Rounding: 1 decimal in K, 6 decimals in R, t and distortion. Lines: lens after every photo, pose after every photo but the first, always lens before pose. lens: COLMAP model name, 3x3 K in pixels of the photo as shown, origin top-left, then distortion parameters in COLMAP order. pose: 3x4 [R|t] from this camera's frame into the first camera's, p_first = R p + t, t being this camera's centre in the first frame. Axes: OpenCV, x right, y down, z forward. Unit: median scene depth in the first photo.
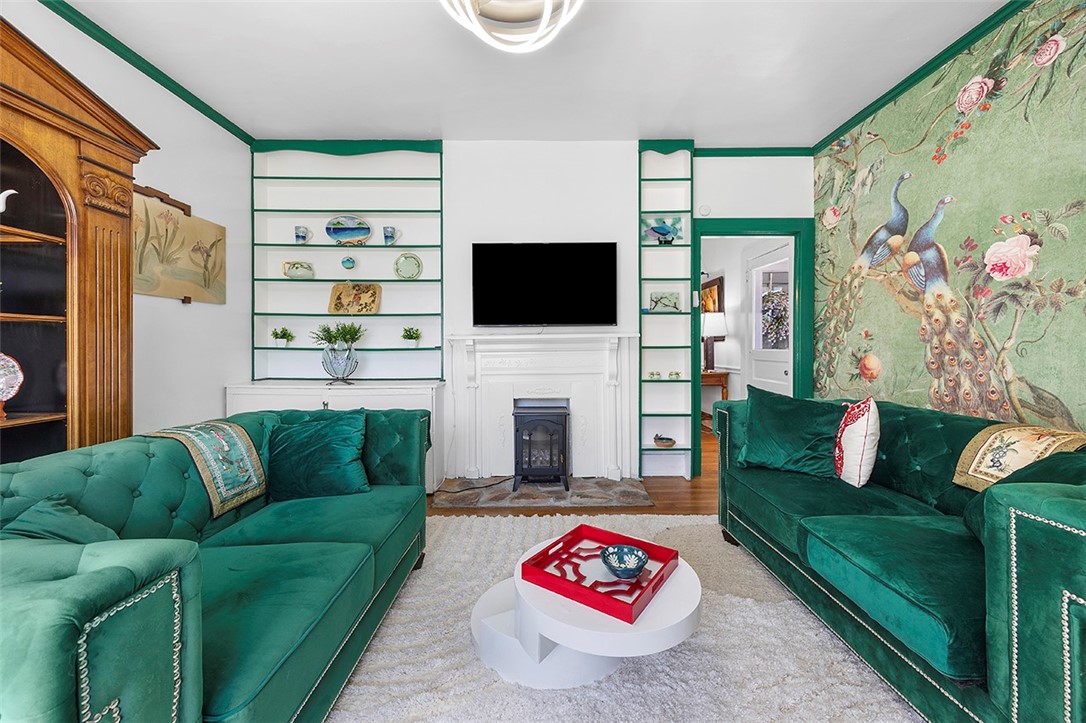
lens RADIAL K [[416.5, 0, 544.7], [0, 416.5, 351.5], [0, 0, 1]] dist [-0.001027, -0.000266]
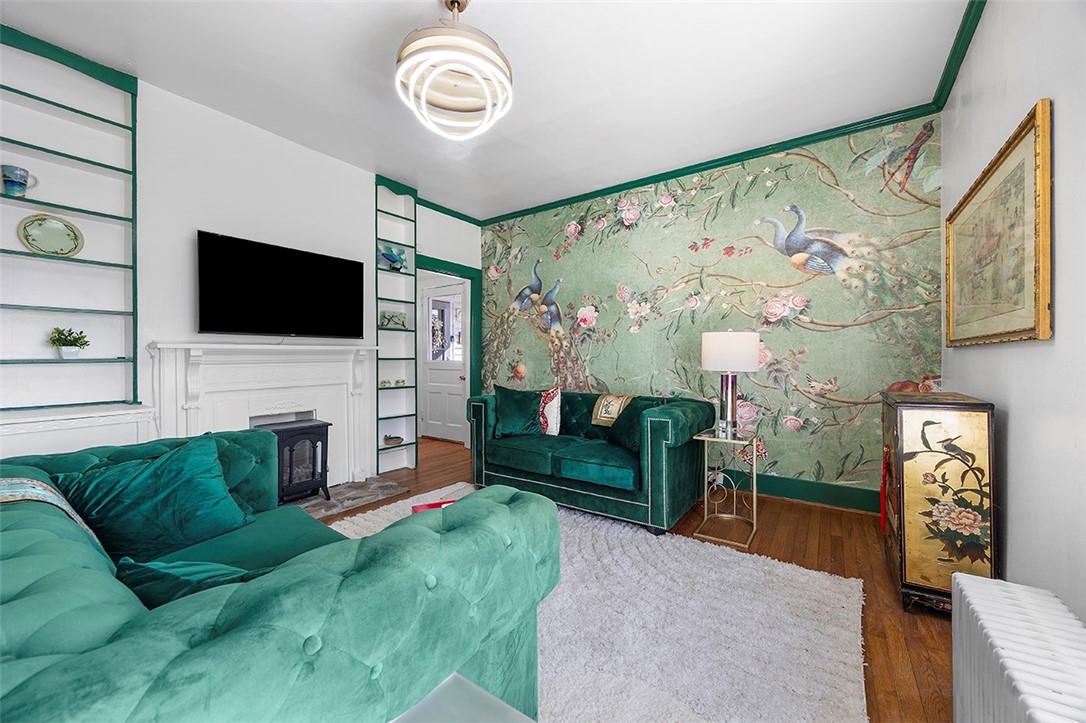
lens RADIAL K [[416.5, 0, 537.2], [0, 416.5, 361.4], [0, 0, 1]] dist [-0.001027, -0.000266]
pose [[0.589597, -0.002473, 0.807694, -0.473803], [0.004596, 0.999989, -0.000293, -0.001136], [-0.807685, 0.003885, 0.589602, -0.009882]]
